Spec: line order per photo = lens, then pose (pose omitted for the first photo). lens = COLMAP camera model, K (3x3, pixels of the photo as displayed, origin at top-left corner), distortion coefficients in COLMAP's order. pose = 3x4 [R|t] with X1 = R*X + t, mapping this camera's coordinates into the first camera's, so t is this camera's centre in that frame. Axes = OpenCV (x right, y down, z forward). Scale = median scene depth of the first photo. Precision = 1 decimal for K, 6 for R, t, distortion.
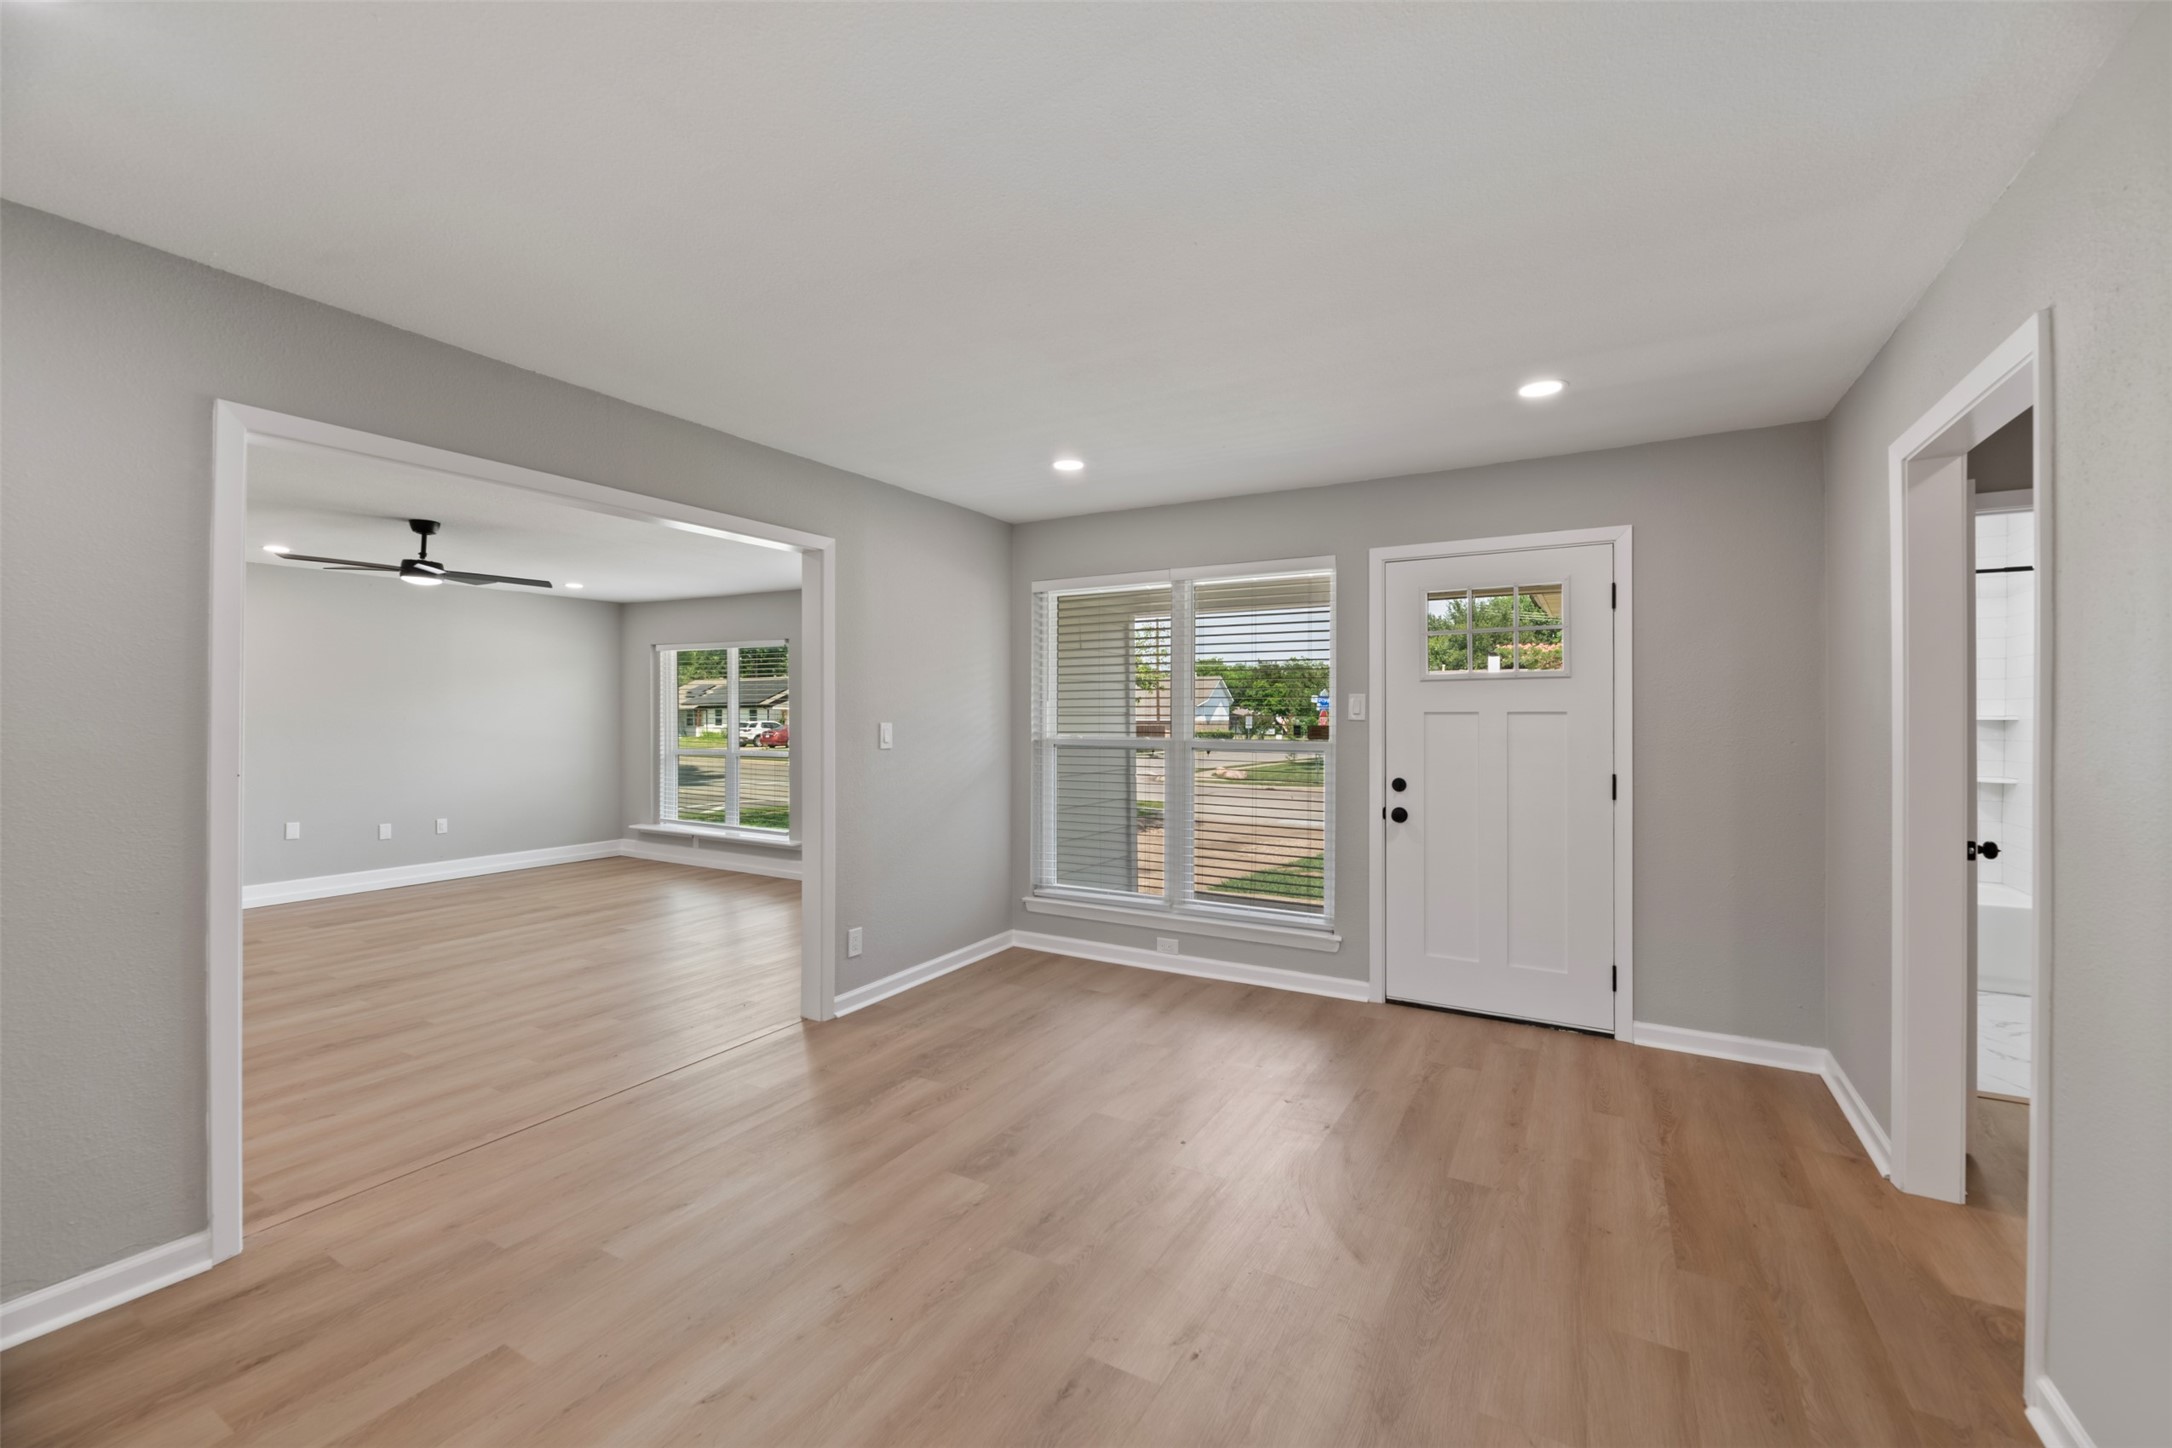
lens RADIAL K [[885.9, 0, 1086.0], [0, 885.9, 724.0], [0, 0, 1]] dist [-0.000063, -0.000300]
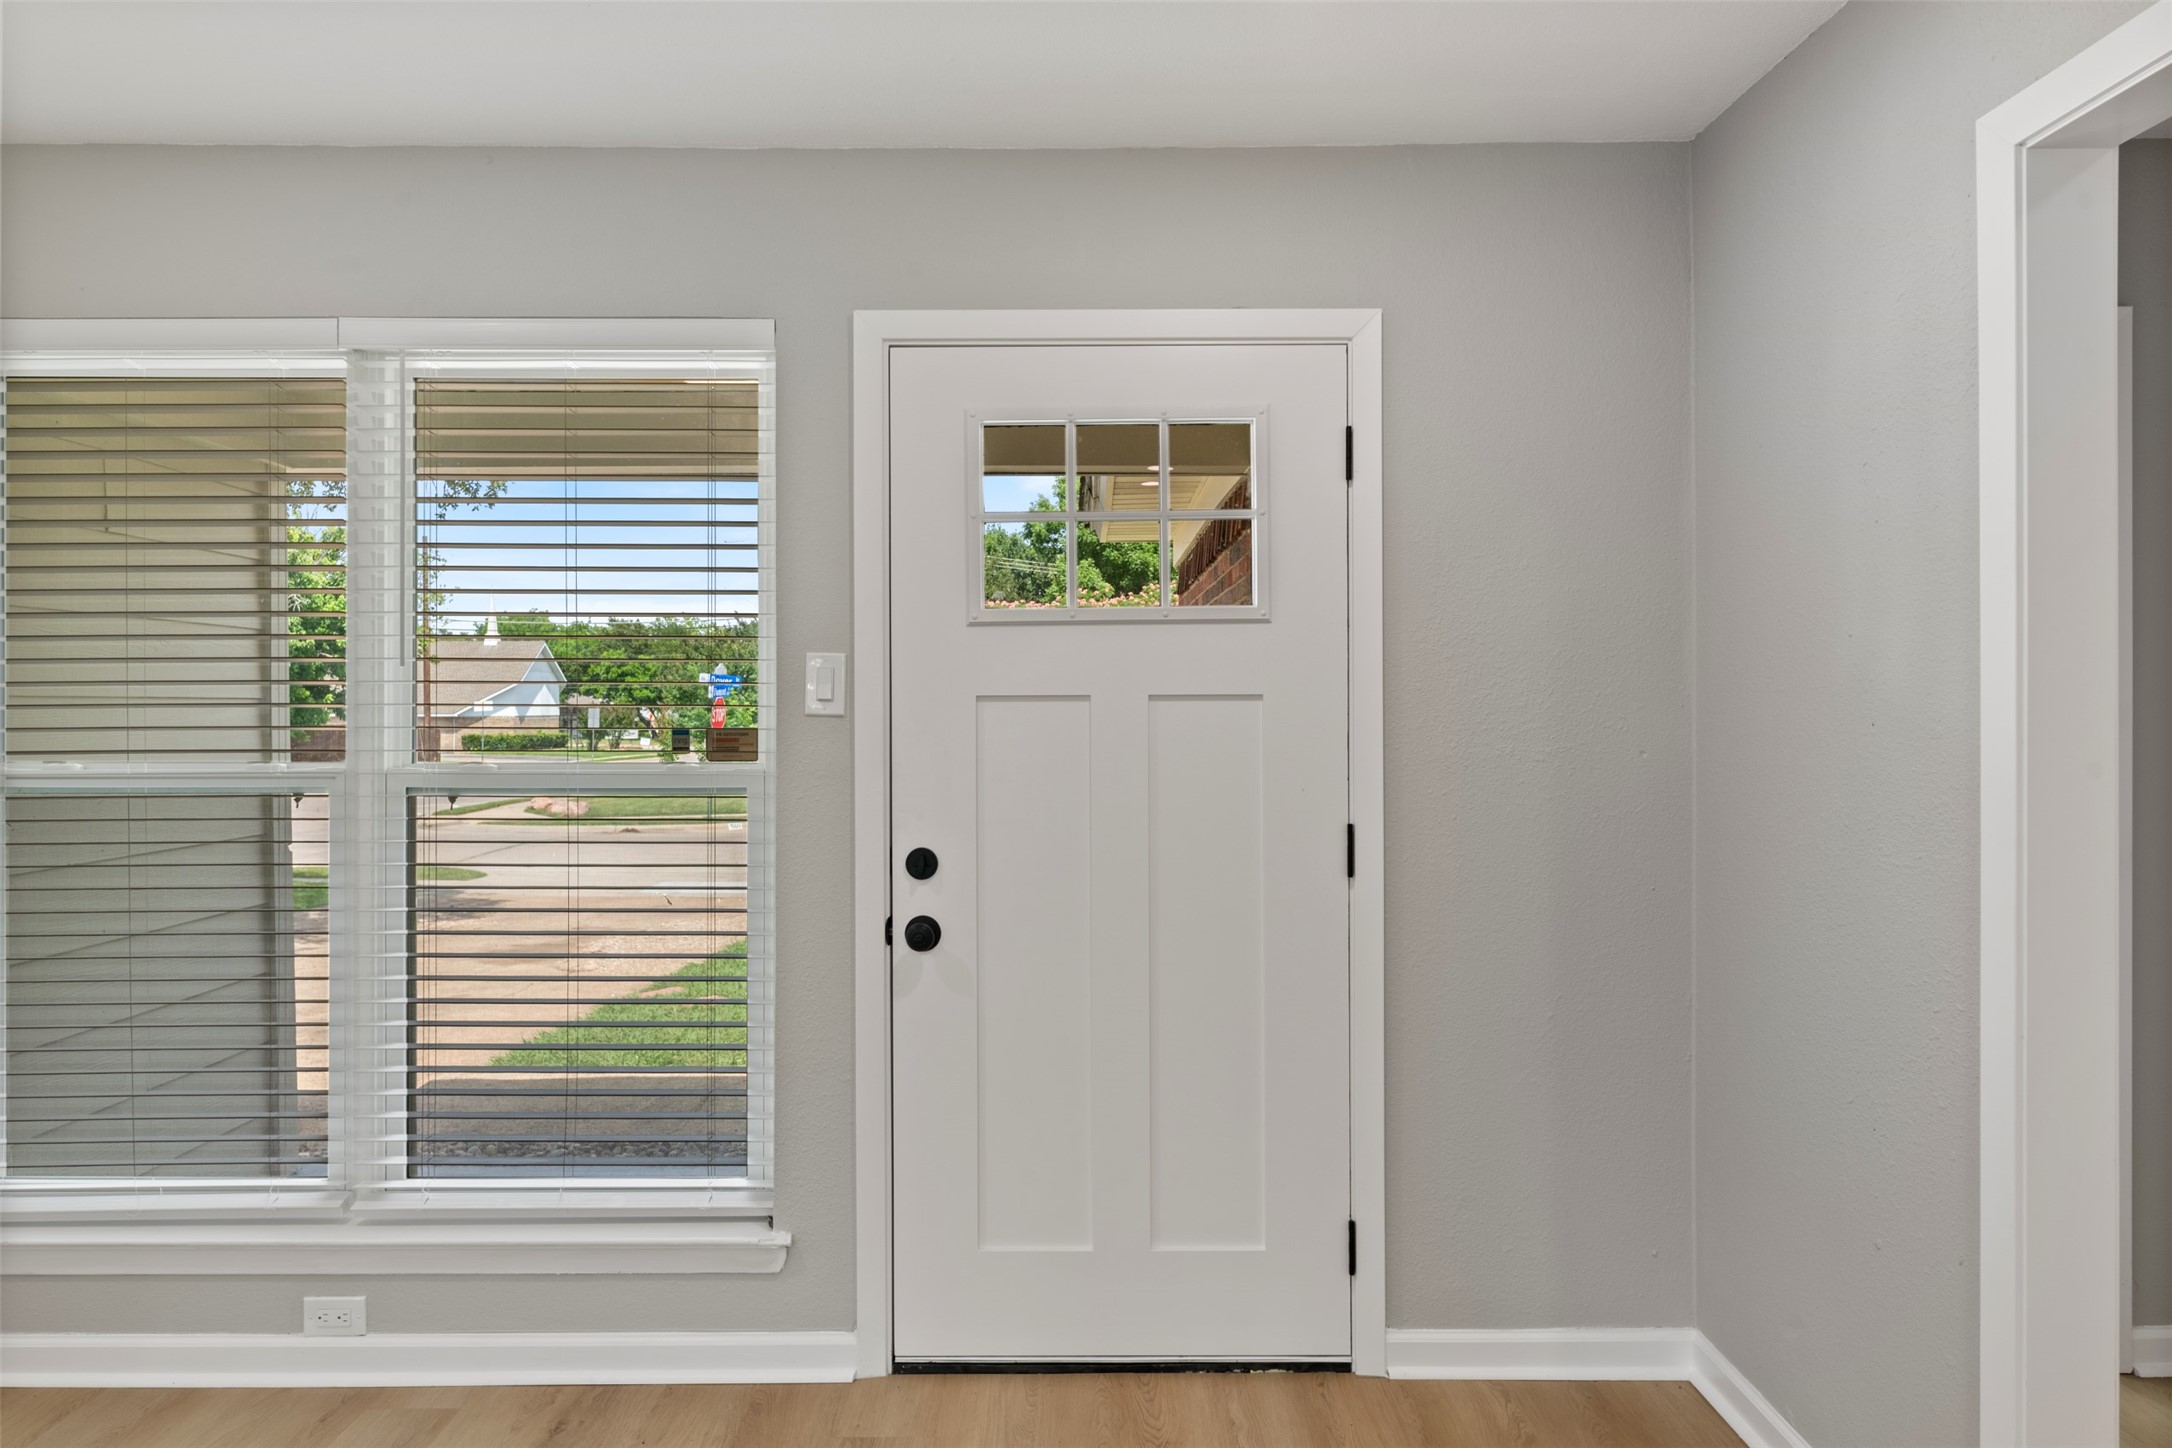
lens RADIAL K [[1358.7, 0, 1082.8], [0, 1358.7, 703.3], [0, 0, 1]] dist [-0.001279, -0.000667]
pose [[0.864885, -0.000533, 0.501971, 0.083420], [0.006716, 0.999922, -0.010509, -0.001931], [-0.501926, 0.012461, 0.864821, 0.363526]]
